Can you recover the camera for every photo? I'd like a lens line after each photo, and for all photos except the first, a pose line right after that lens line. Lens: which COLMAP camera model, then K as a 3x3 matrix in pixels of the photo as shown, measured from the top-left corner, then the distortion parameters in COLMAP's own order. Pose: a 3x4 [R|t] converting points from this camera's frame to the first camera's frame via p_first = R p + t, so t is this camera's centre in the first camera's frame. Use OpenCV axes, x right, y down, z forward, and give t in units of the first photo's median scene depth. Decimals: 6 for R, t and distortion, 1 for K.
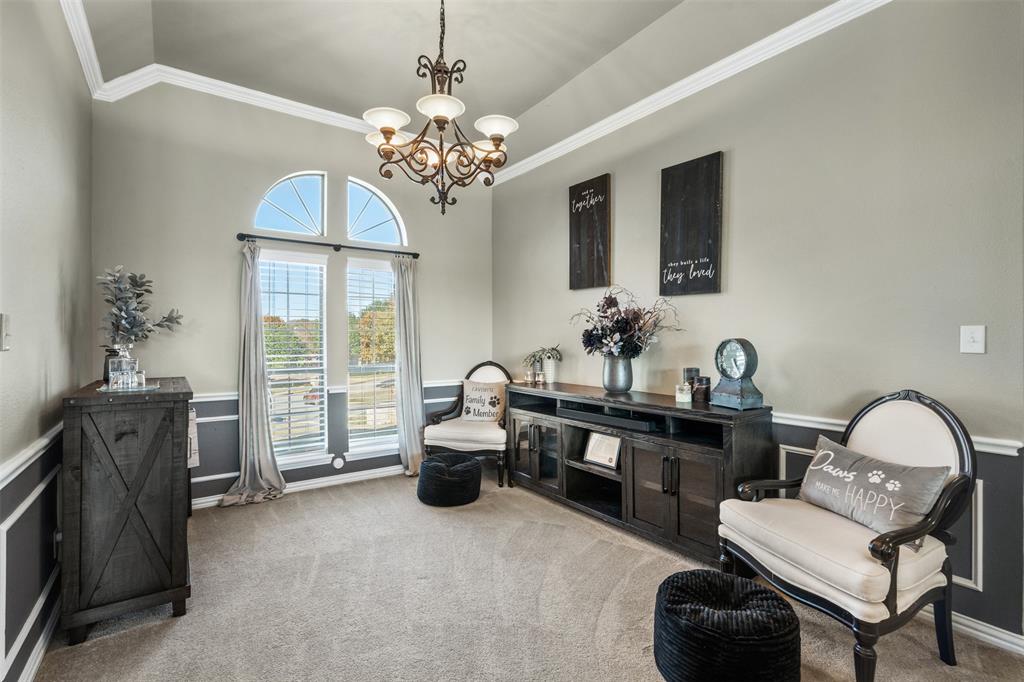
lens RADIAL K [[464.6, 0, 509.2], [0, 464.6, 335.2], [0, 0, 1]] dist [-0.002568, 0.000048]
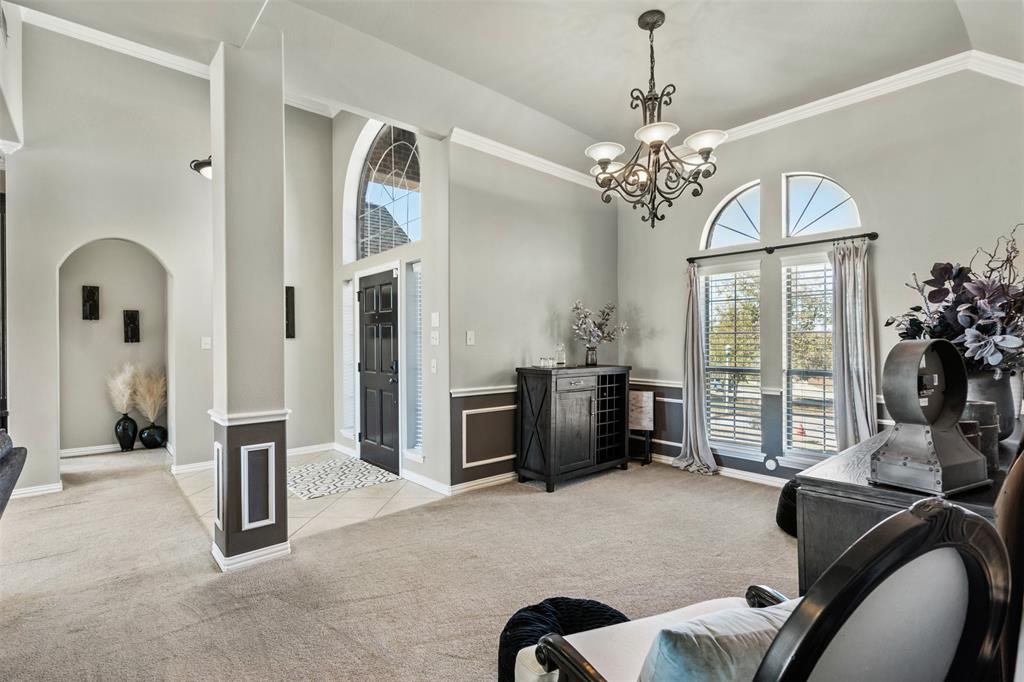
lens RADIAL K [[482.5, 0, 510.2], [0, 482.5, 342.8], [0, 0, 1]] dist [-0.003117, -0.000233]
pose [[0.102724, 0.011650, -0.994642, 0.946519], [0.016997, 0.999765, 0.013465, -0.019205], [0.994565, -0.018289, 0.102501, 0.520800]]
